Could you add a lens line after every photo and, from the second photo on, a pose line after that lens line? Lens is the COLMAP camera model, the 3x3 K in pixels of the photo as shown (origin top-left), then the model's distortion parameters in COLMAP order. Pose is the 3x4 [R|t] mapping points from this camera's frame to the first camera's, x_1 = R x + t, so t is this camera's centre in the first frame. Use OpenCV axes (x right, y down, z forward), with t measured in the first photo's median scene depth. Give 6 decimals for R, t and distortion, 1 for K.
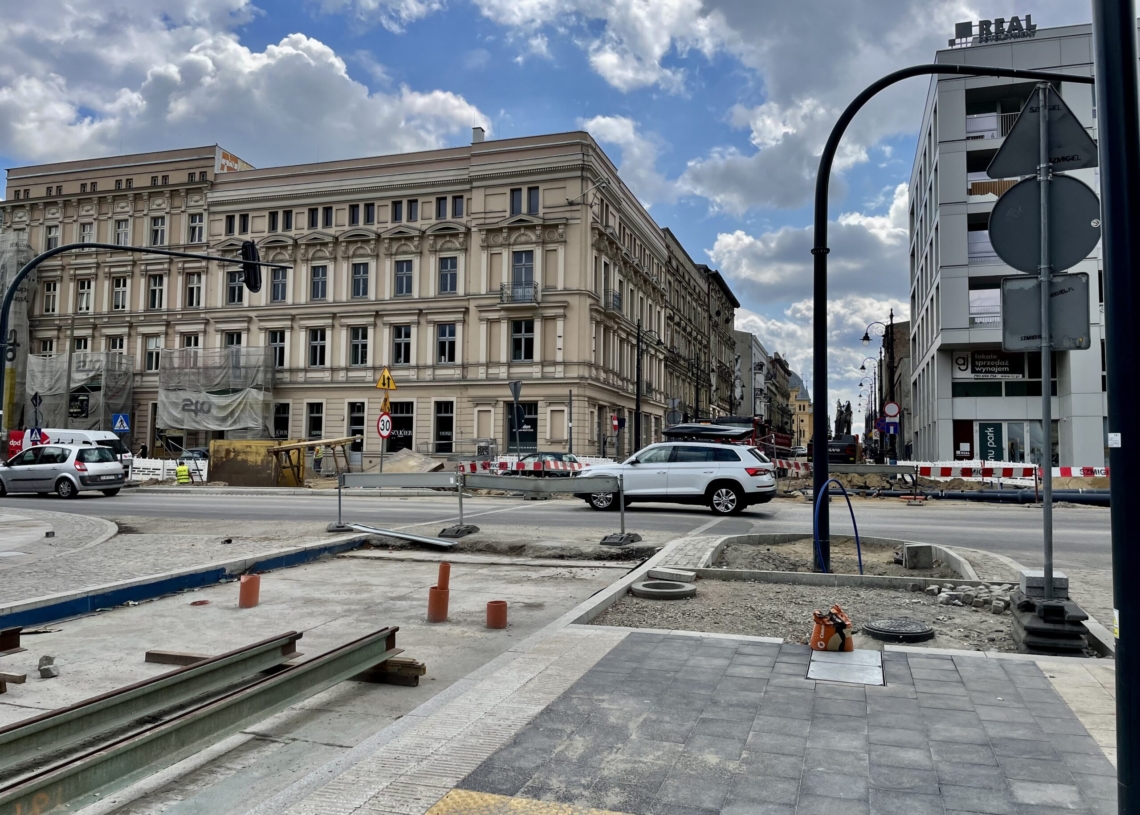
lens RADIAL K [[851.4, 0, 570.0], [0, 851.4, 407.5], [0, 0, 1]] dist [0.078373, -0.124919]
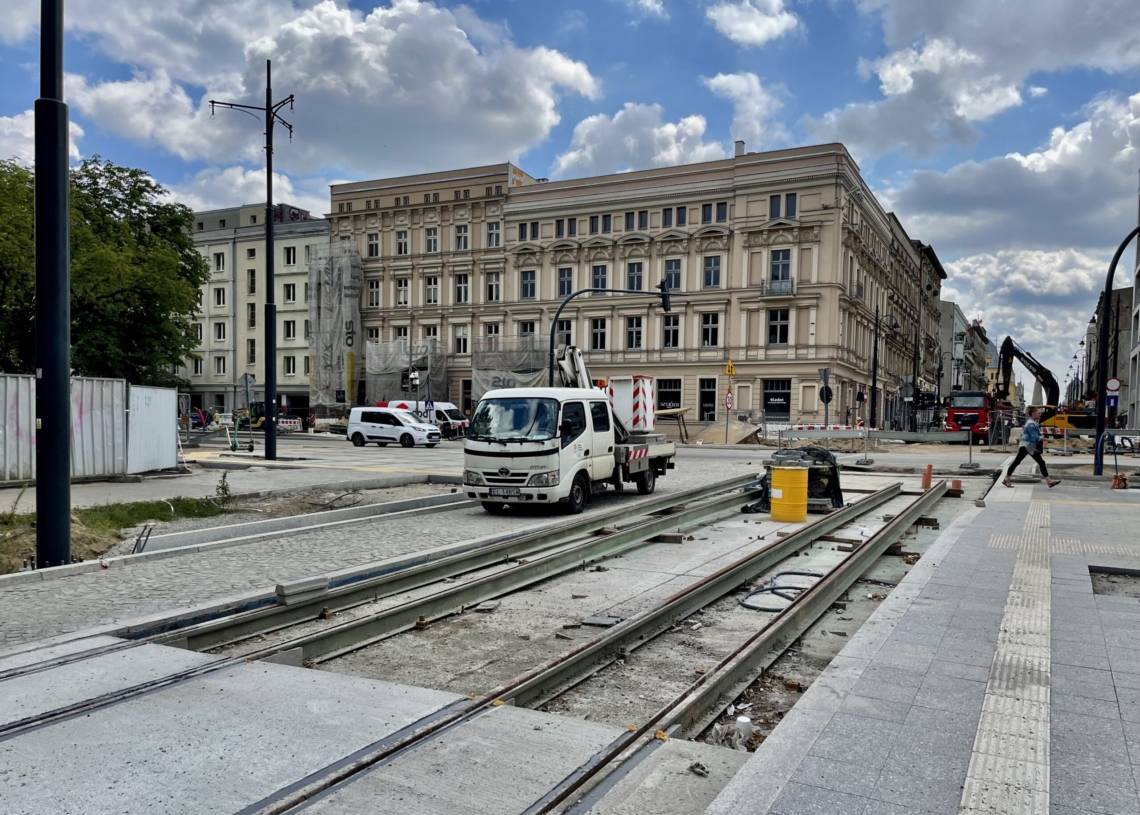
lens RADIAL K [[881.0, 0, 570.5], [0, 881.0, 472.0], [0, 0, 1]] dist [0.084408, -0.139753]
pose [[0.985624, 0.015634, -0.168226, -0.121201], [0.002601, 0.994187, 0.107634, -0.010551], [0.168931, -0.106524, 0.979855, -0.264409]]
